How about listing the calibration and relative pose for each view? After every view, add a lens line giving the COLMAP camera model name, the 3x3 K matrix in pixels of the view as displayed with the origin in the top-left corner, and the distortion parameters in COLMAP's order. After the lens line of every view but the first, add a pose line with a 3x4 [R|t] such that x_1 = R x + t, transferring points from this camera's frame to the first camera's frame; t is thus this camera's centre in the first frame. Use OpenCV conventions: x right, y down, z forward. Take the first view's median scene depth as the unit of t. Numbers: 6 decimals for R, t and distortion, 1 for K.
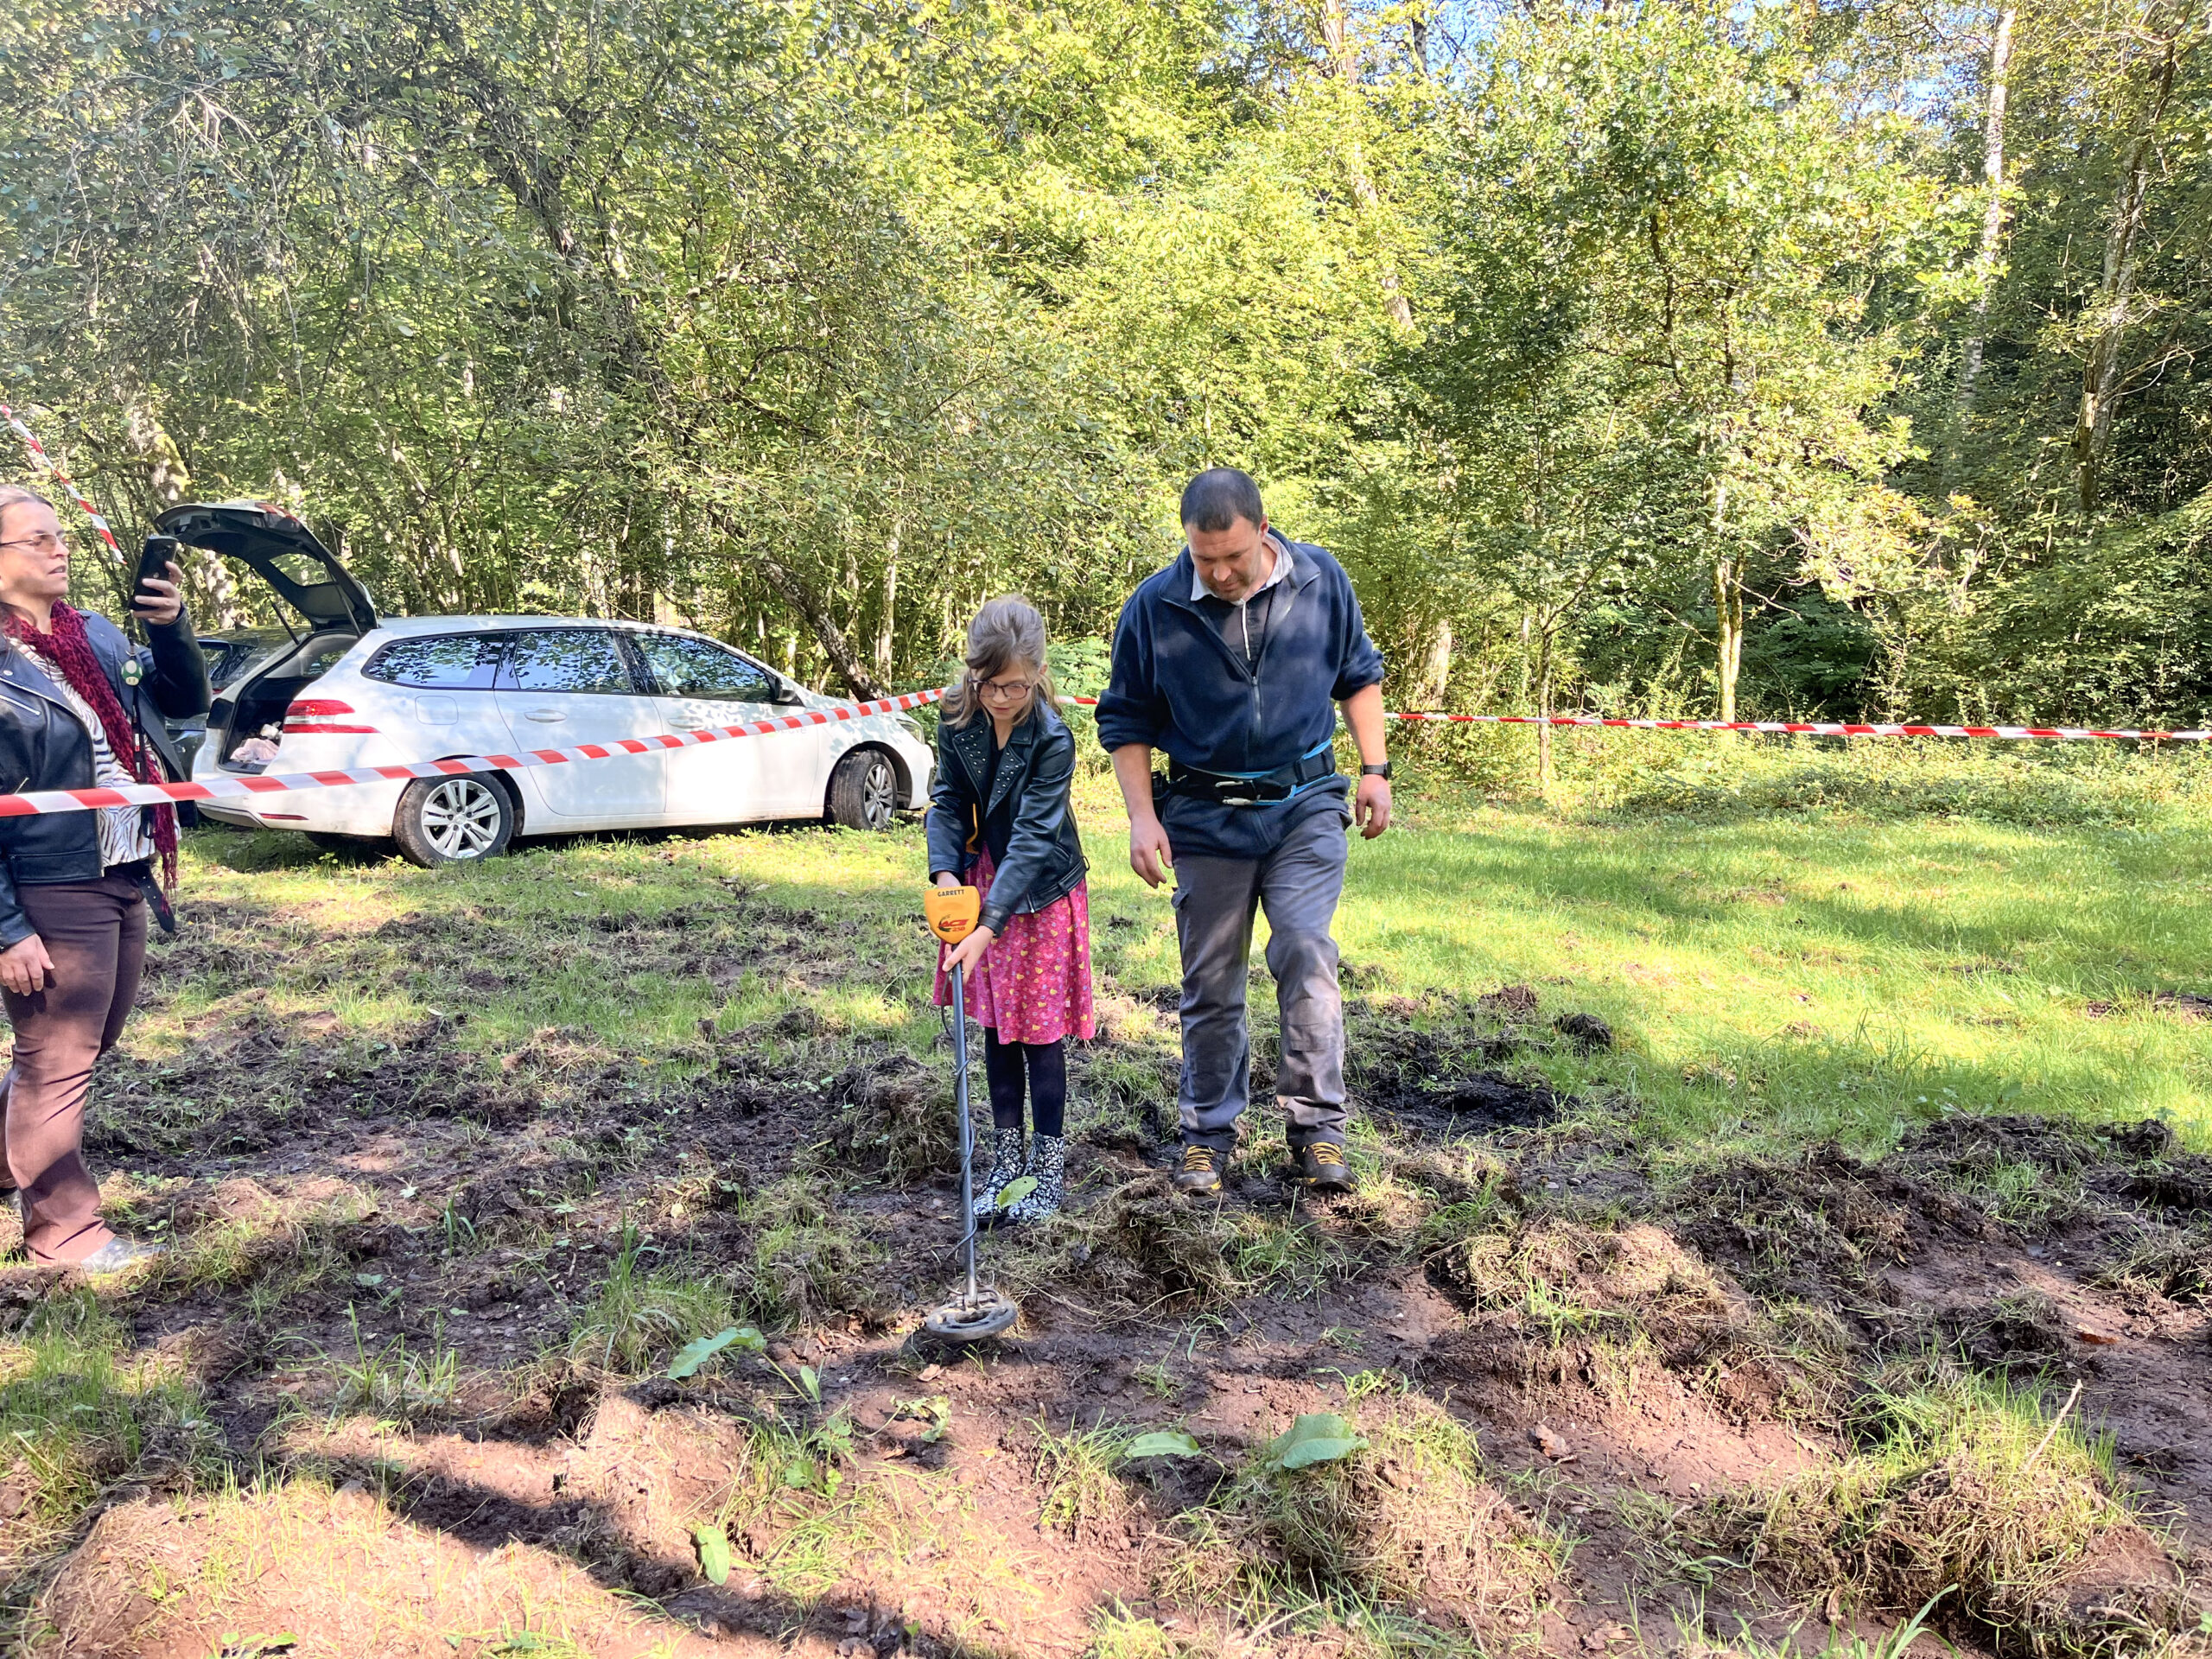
lens RADIAL K [[1685.0, 0, 1106.0], [0, 1685.0, 829.5], [0, 0, 1]] dist [0.049178, -0.044208]
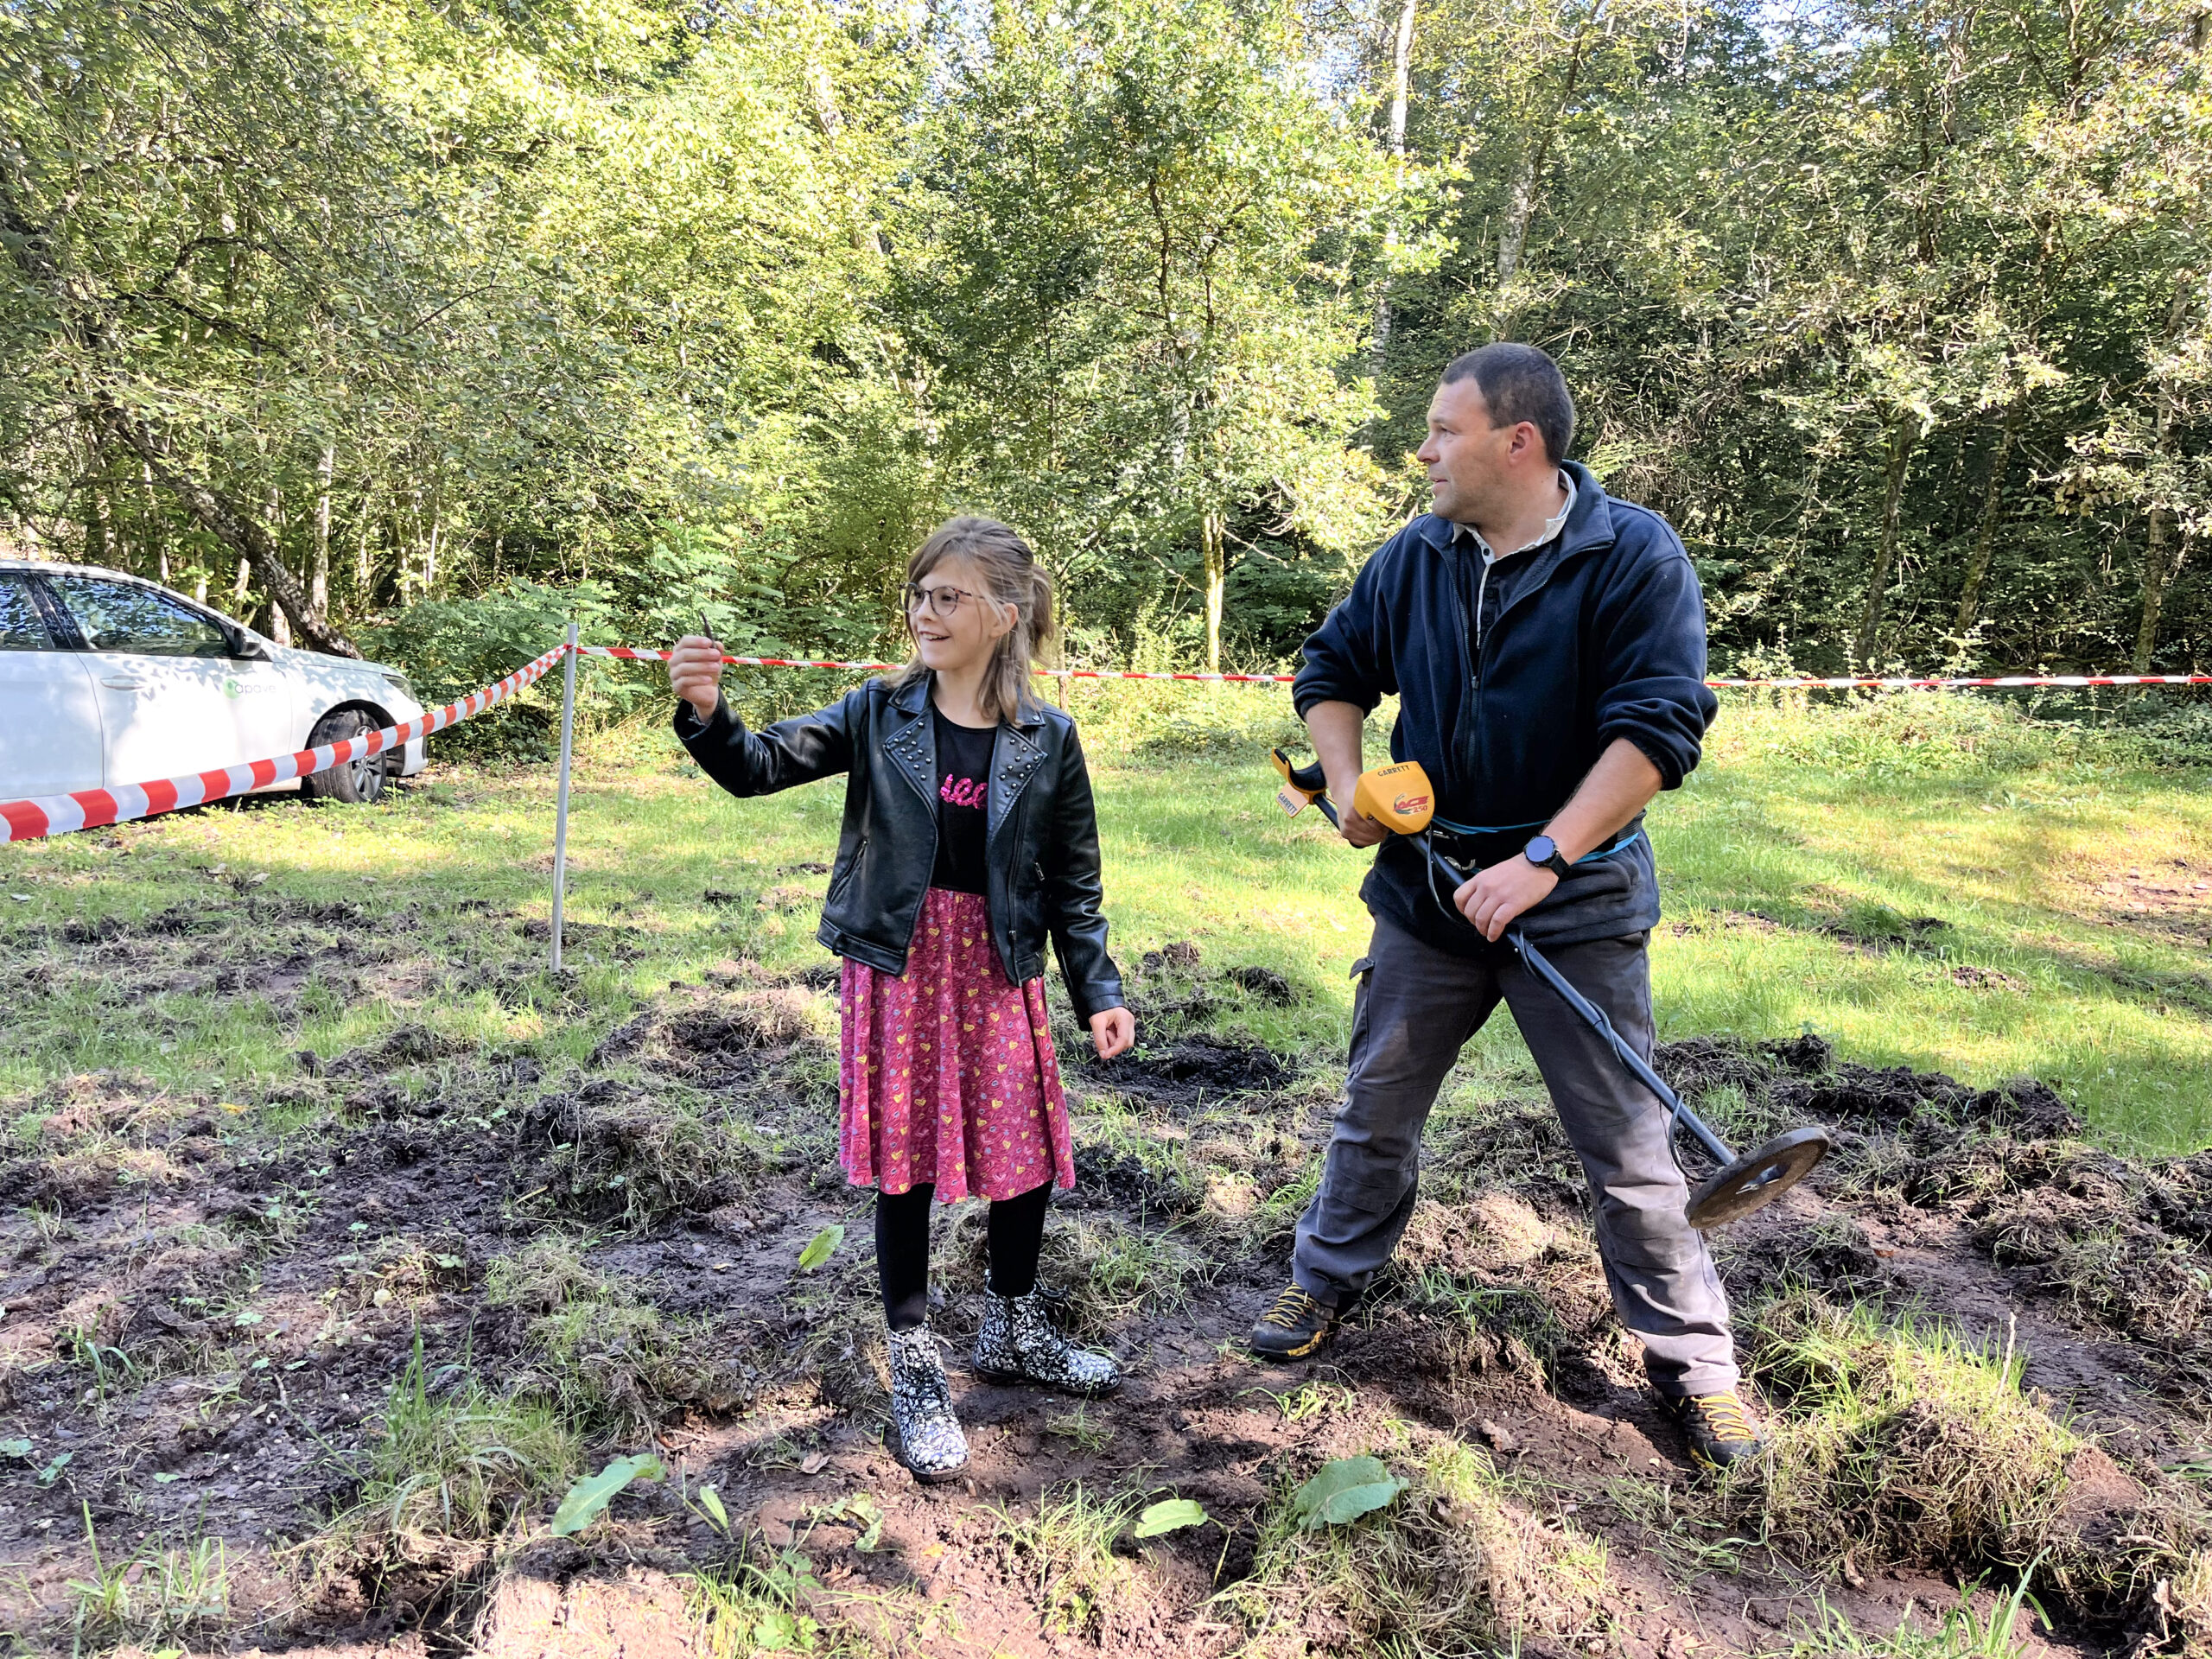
lens RADIAL K [[1692.6, 0, 1106.0], [0, 1692.6, 829.5], [0, 0, 1]] dist [0.060913, -0.069416]
pose [[0.947409, -0.044108, 0.316972, -0.084594], [0.033407, 0.998676, 0.039117, -0.010901], [-0.318277, -0.026471, 0.947628, 0.053668]]
